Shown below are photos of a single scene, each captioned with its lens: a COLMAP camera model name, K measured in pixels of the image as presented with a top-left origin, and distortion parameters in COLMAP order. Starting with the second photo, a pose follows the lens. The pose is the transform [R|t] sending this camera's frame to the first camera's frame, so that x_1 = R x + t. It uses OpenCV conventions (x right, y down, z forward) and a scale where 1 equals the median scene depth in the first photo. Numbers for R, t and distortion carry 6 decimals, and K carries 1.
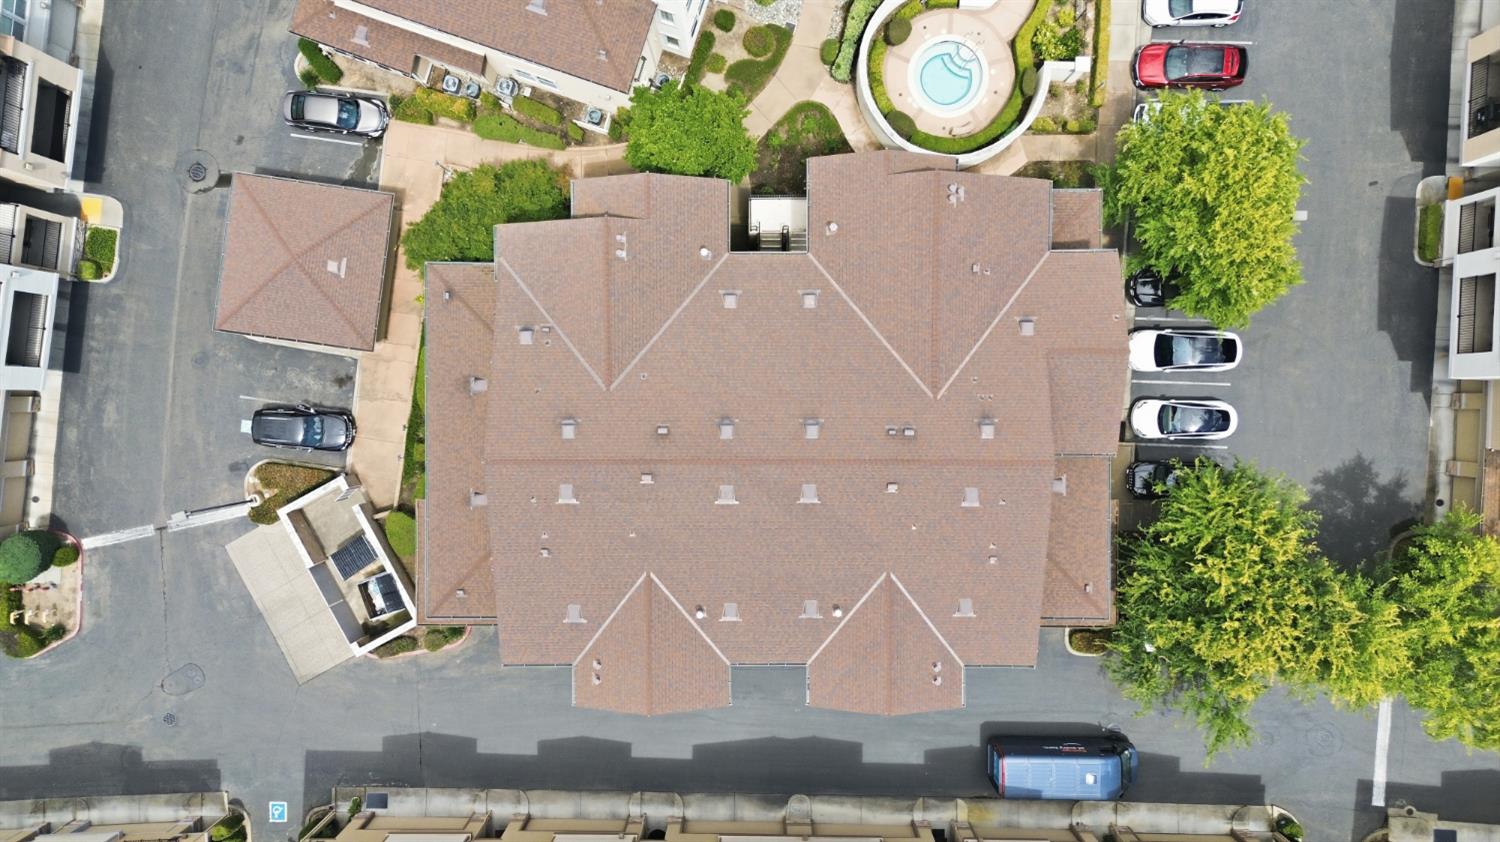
lens RADIAL K [[1055.7, 0, 750.0], [0, 1055.7, 421.0], [0, 0, 1]] dist [0.072054, -0.071959]
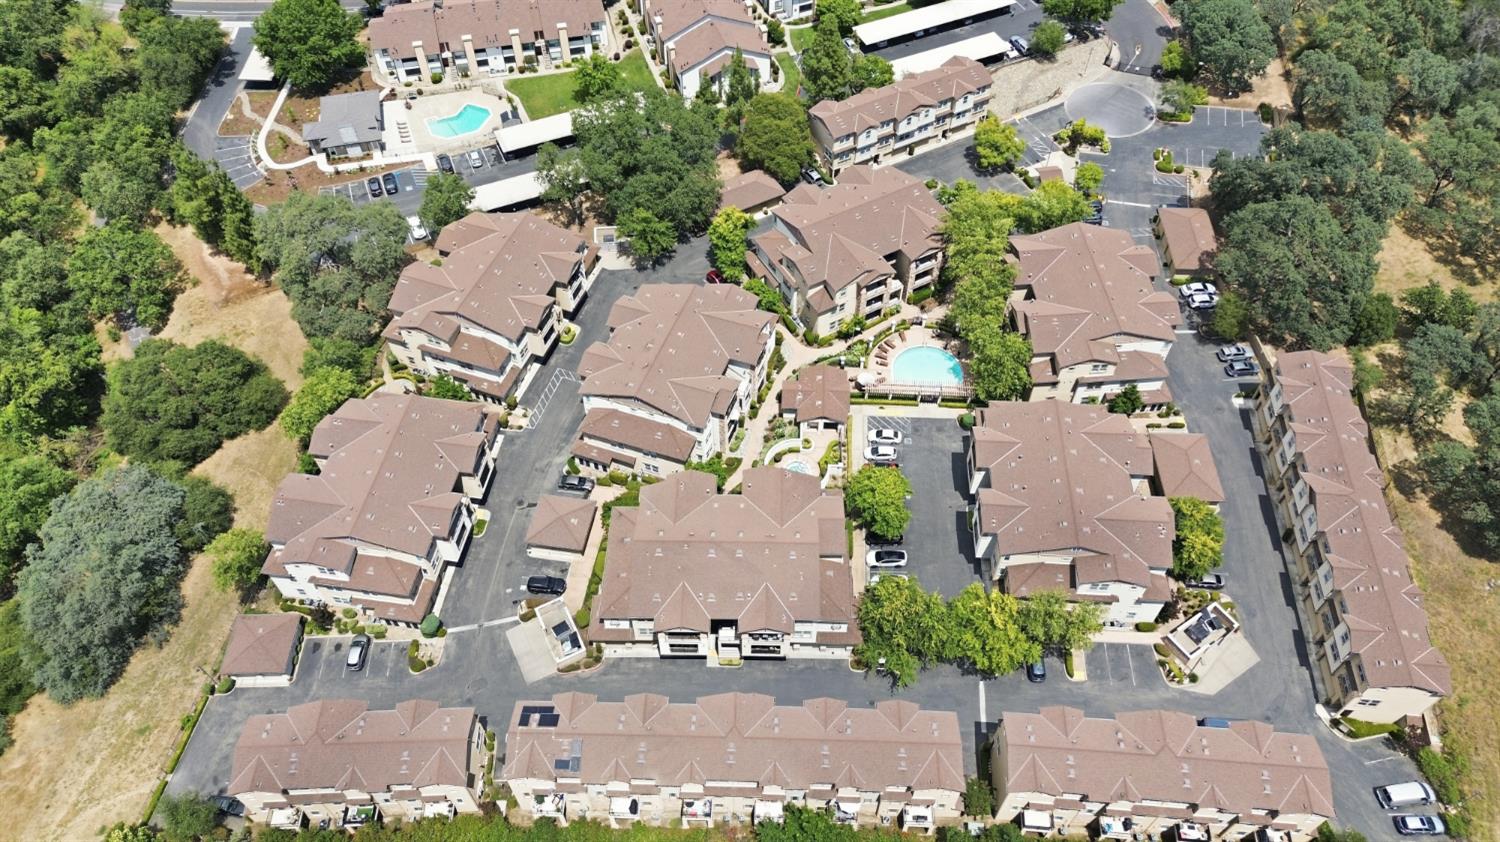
lens RADIAL K [[1055.7, 0, 750.0], [0, 1055.7, 421.0], [0, 0, 1]] dist [0.072054, -0.071959]
pose [[0.999767, 0.017854, -0.012114, 0.091407], [-0.021511, 0.781210, -0.623898, 1.303069], [-0.001675, 0.624013, 0.781412, -1.252933]]
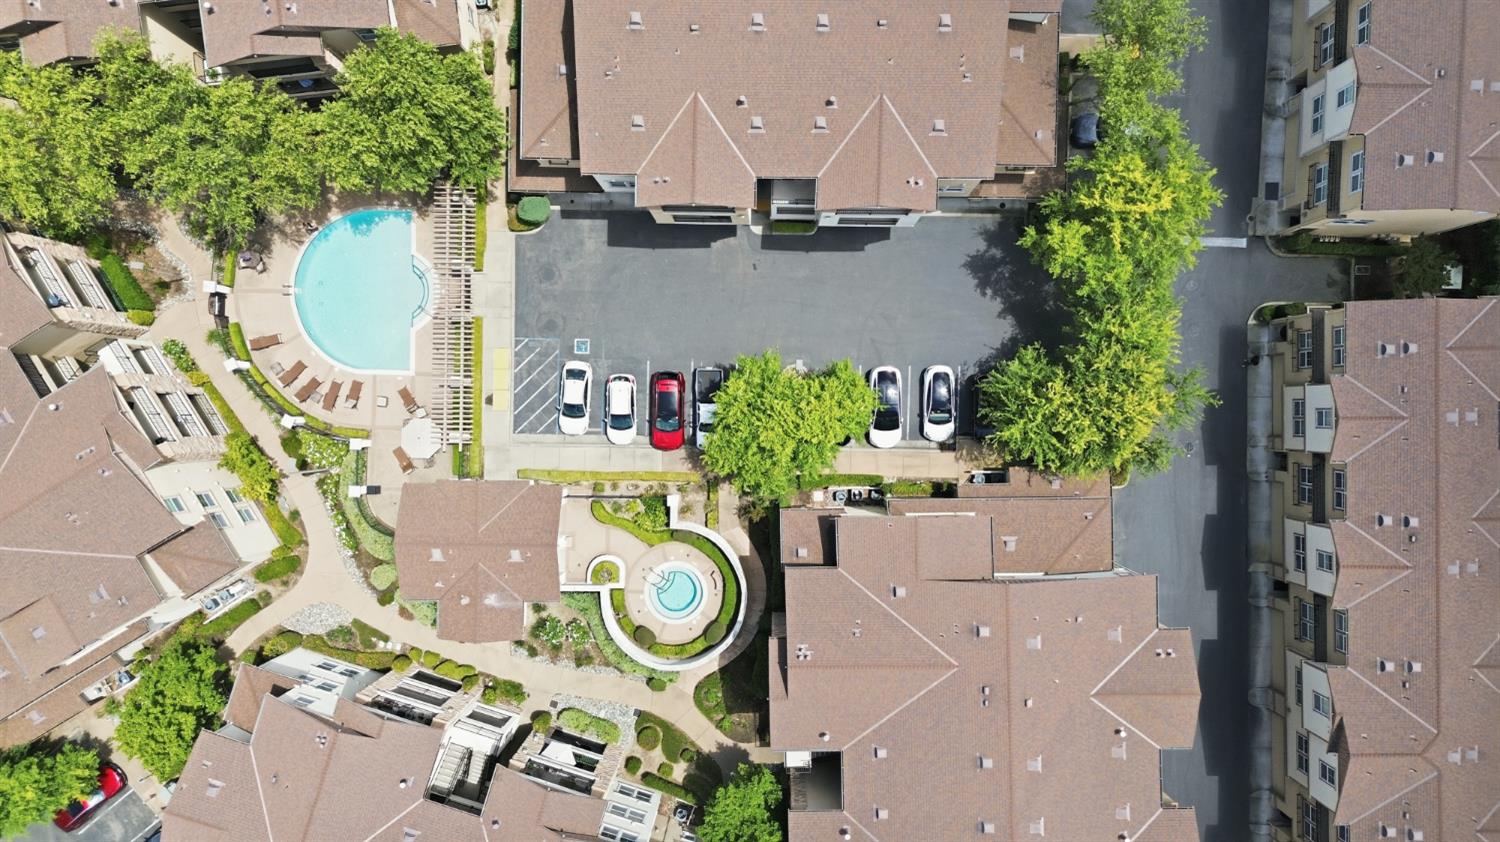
lens RADIAL K [[1055.7, 0, 750.0], [0, 1055.7, 421.0], [0, 0, 1]] dist [0.072054, -0.071959]
pose [[-0.017983, -0.999838, 0.000664, 0.385964], [0.999247, -0.017996, -0.034374, -0.183493], [0.034381, 0.000046, 0.999409, -0.273330]]
